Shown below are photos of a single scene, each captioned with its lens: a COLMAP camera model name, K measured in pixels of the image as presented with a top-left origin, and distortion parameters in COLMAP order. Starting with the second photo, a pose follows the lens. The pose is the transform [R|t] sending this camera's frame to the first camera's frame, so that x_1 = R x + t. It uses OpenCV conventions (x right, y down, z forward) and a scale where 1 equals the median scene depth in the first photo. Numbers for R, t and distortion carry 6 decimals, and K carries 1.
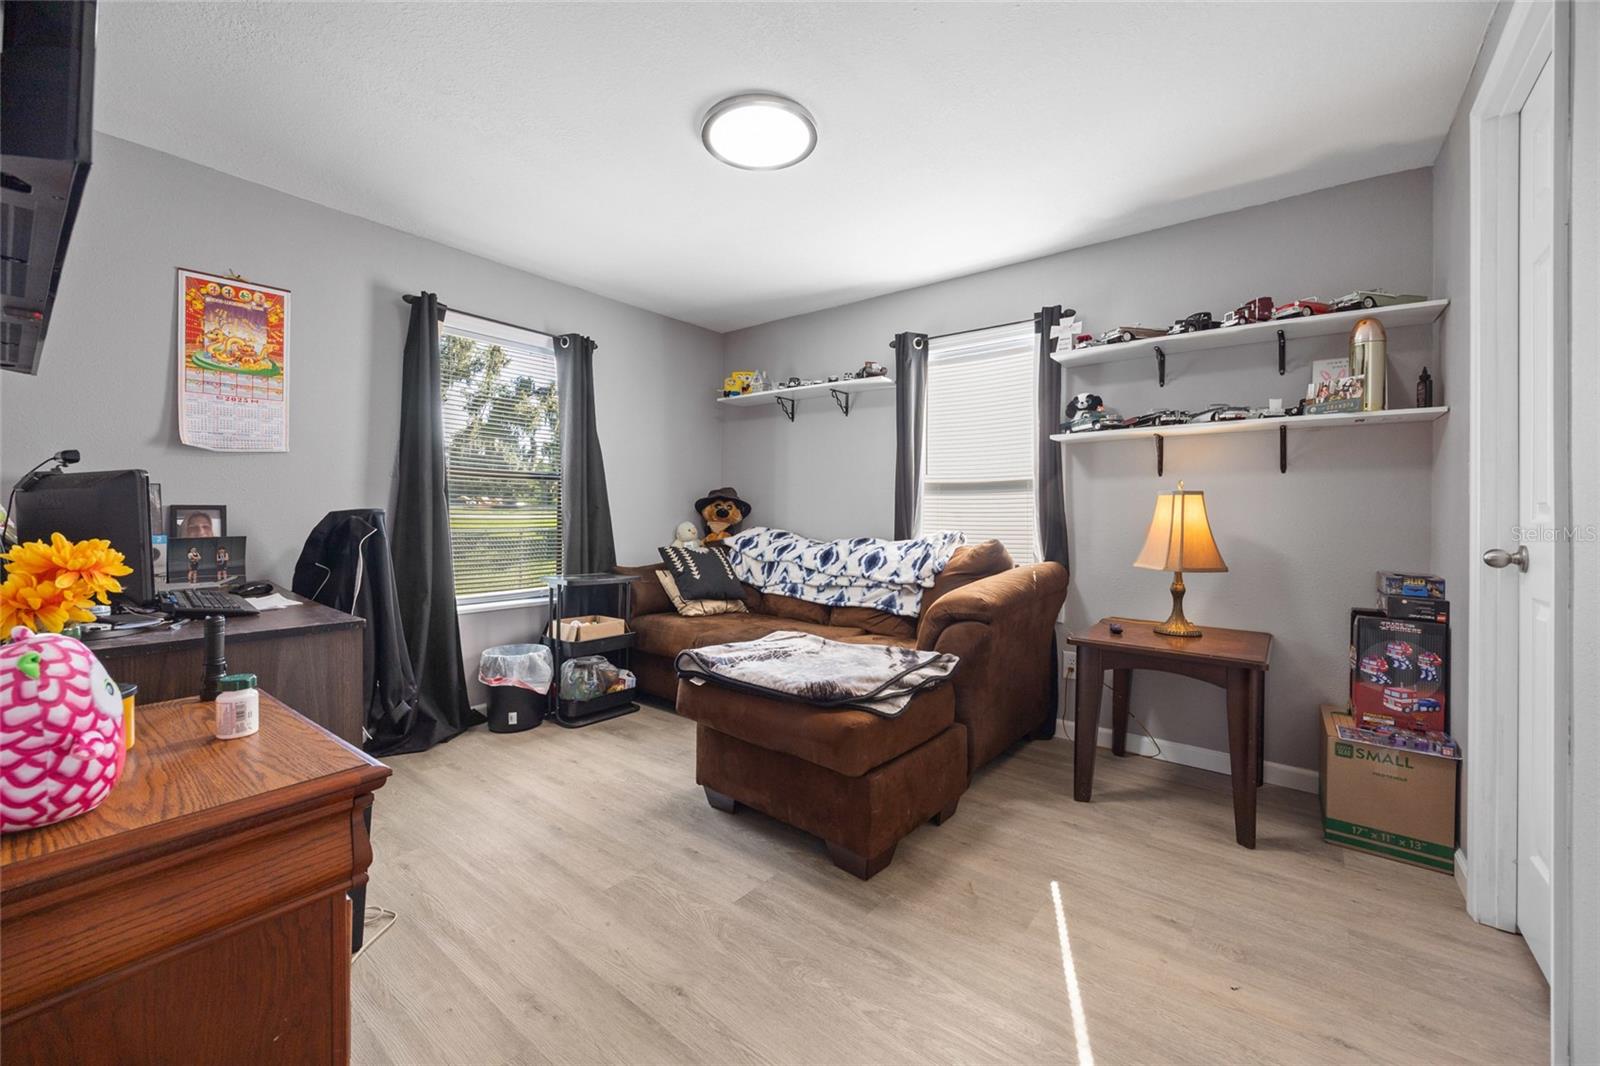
lens RADIAL K [[623.5, 0, 826.5], [0, 623.5, 506.7], [0, 0, 1]] dist [-0.001610, -0.000144]
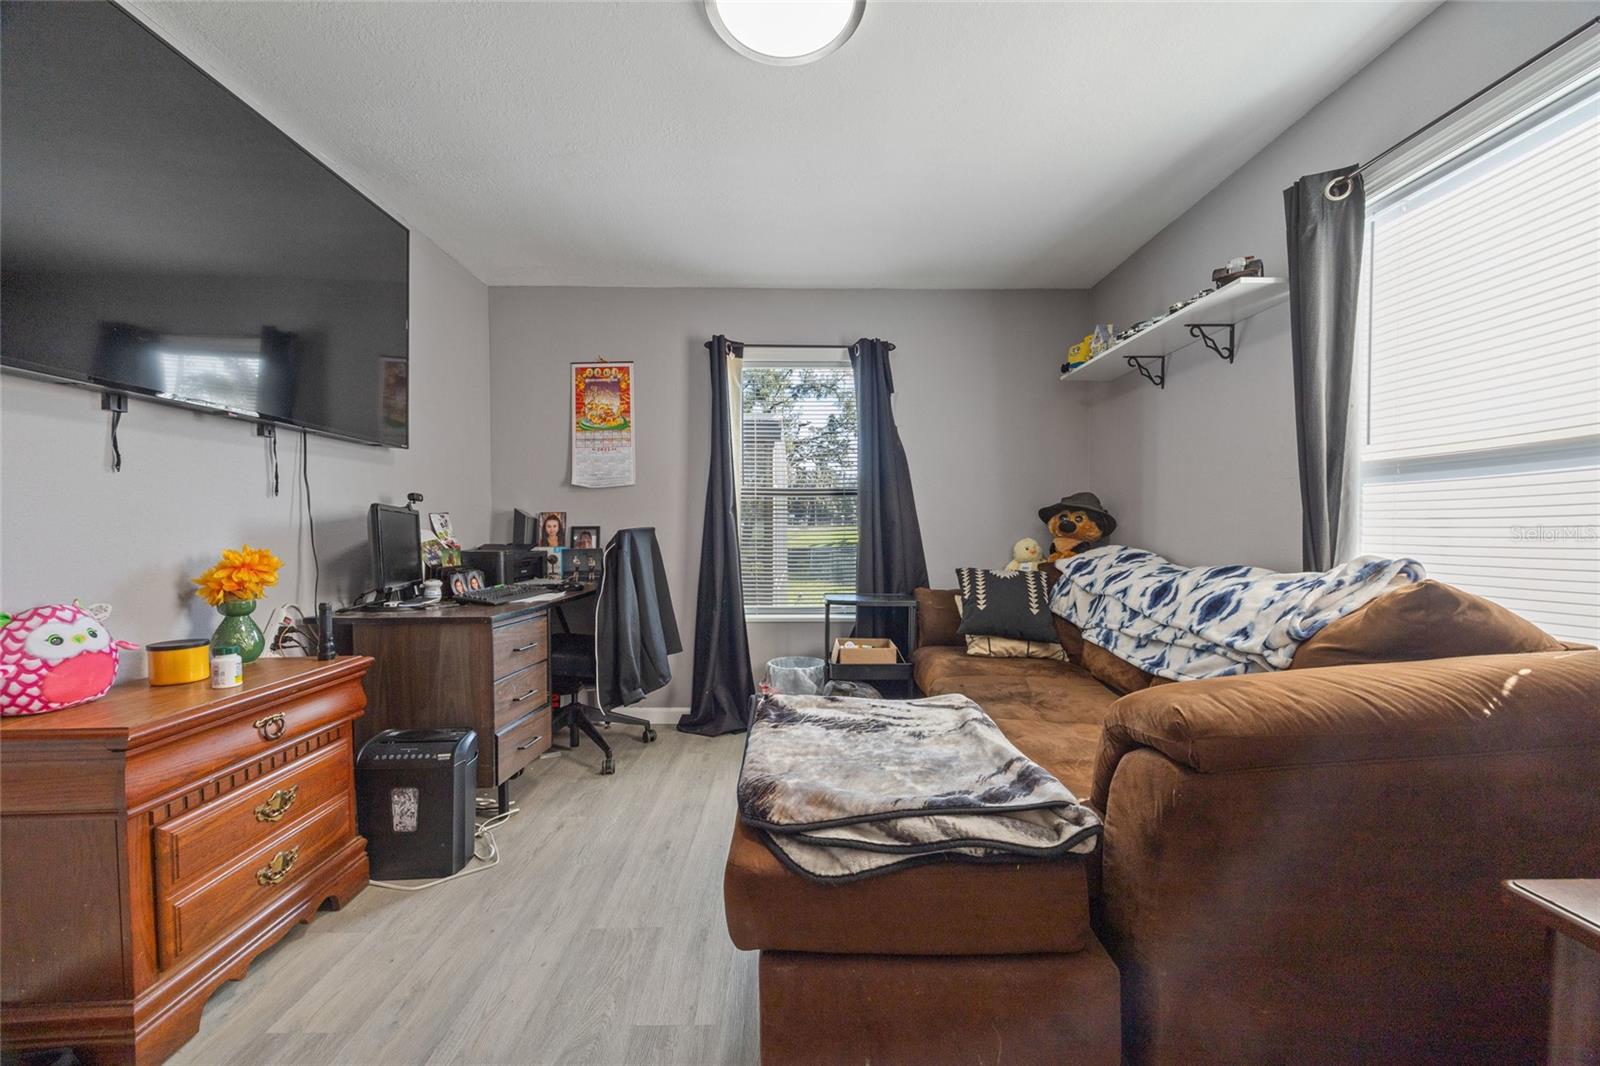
lens RADIAL K [[623.5, 0, 801.4], [0, 623.5, 539.8], [0, 0, 1]] dist [-0.001610, -0.000144]
pose [[0.614475, 0.002448, -0.788932, 0.289082], [0.018551, 0.999674, 0.017551, 0.008755], [0.788718, -0.025420, 0.614230, 0.342418]]
